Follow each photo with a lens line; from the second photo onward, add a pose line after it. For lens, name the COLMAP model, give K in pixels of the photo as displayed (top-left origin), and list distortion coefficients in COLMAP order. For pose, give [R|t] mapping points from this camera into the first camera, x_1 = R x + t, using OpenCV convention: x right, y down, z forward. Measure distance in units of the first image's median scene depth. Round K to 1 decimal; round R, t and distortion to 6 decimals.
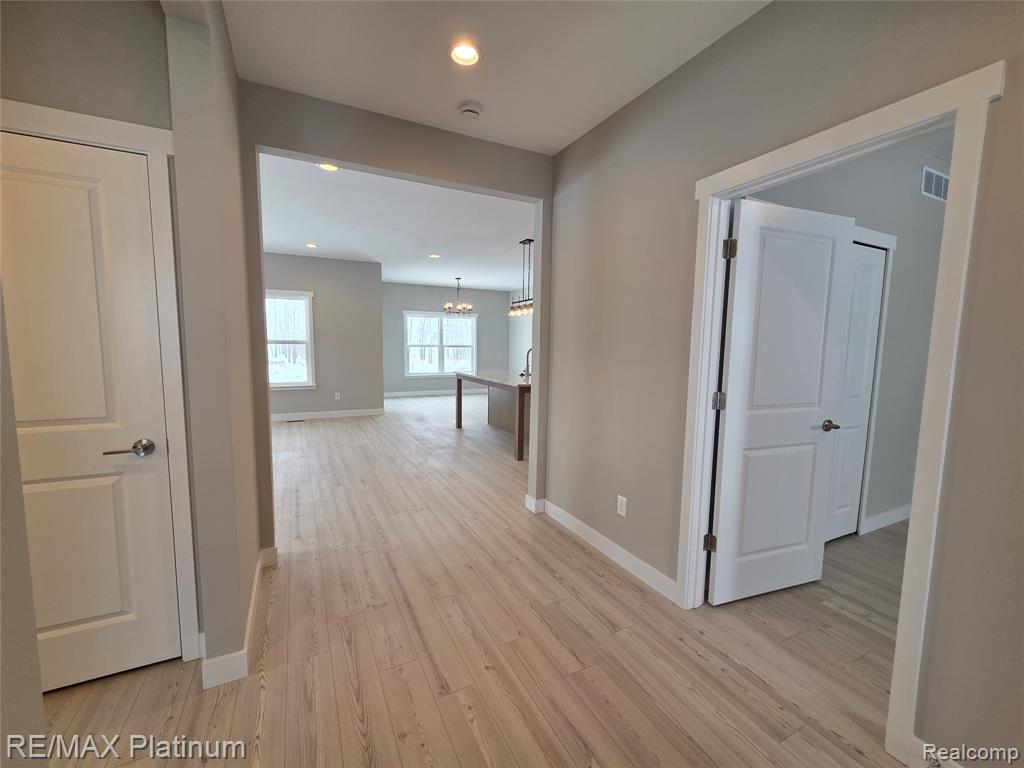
lens RADIAL K [[419.9, 0, 512.6], [0, 419.9, 390.2], [0, 0, 1]] dist [0.011092, 0.000234]
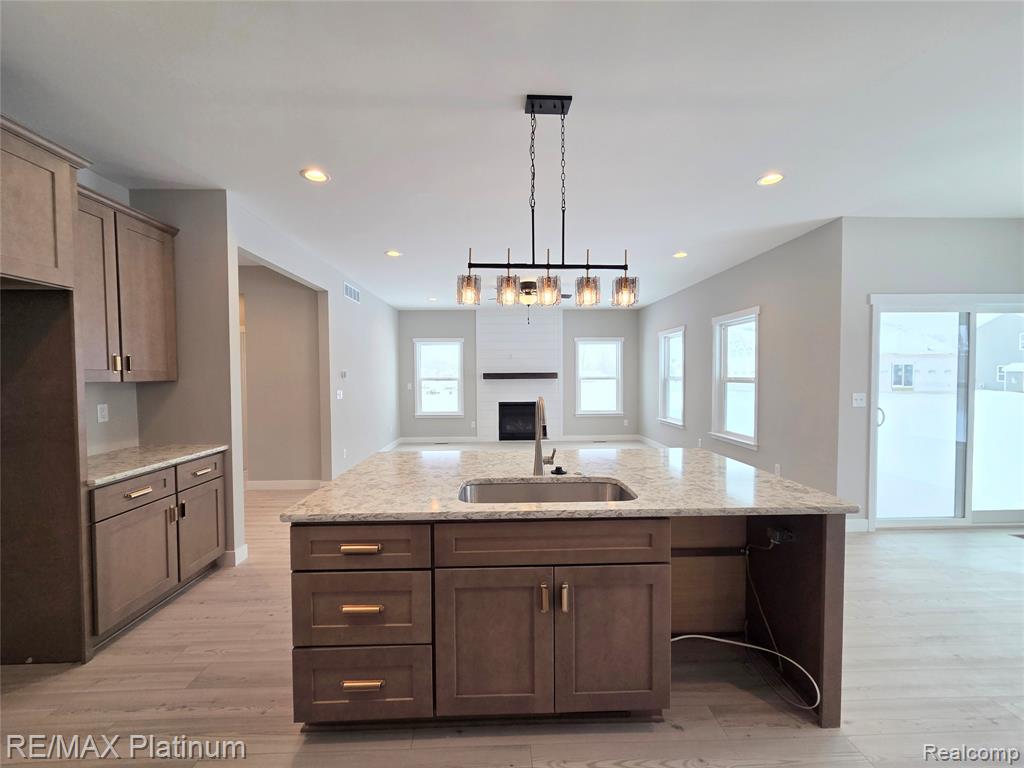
lens RADIAL K [[419.9, 0, 503.8], [0, 419.9, 386.0], [0, 0, 1]] dist [0.011092, 0.000234]
pose [[-0.399585, 0.004005, -0.916687, 0.314639], [-0.110201, 0.992528, 0.052373, -0.097570], [0.910048, 0.121948, -0.396158, 0.917715]]
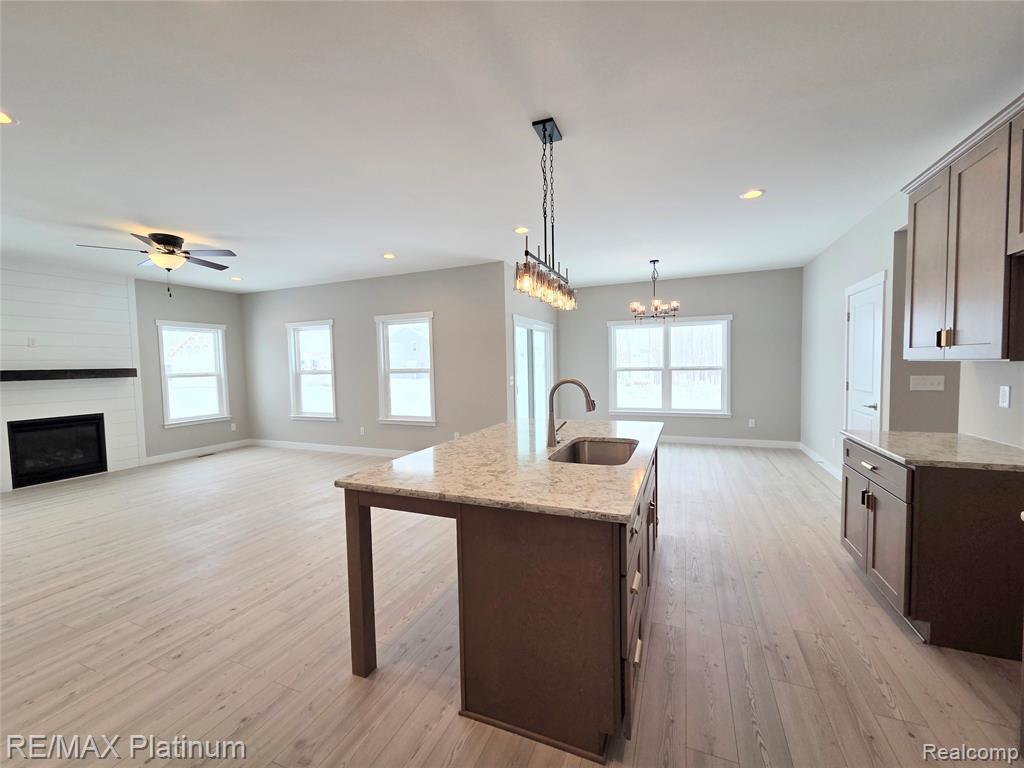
lens RADIAL K [[419.9, 0, 507.5], [0, 419.9, 385.2], [0, 0, 1]] dist [0.011092, 0.000234]
pose [[0.653645, 0.001048, -0.756800, 0.271384], [-0.051740, 0.997721, -0.043306, -0.056458], [0.755030, 0.067464, 0.652210, 0.574226]]
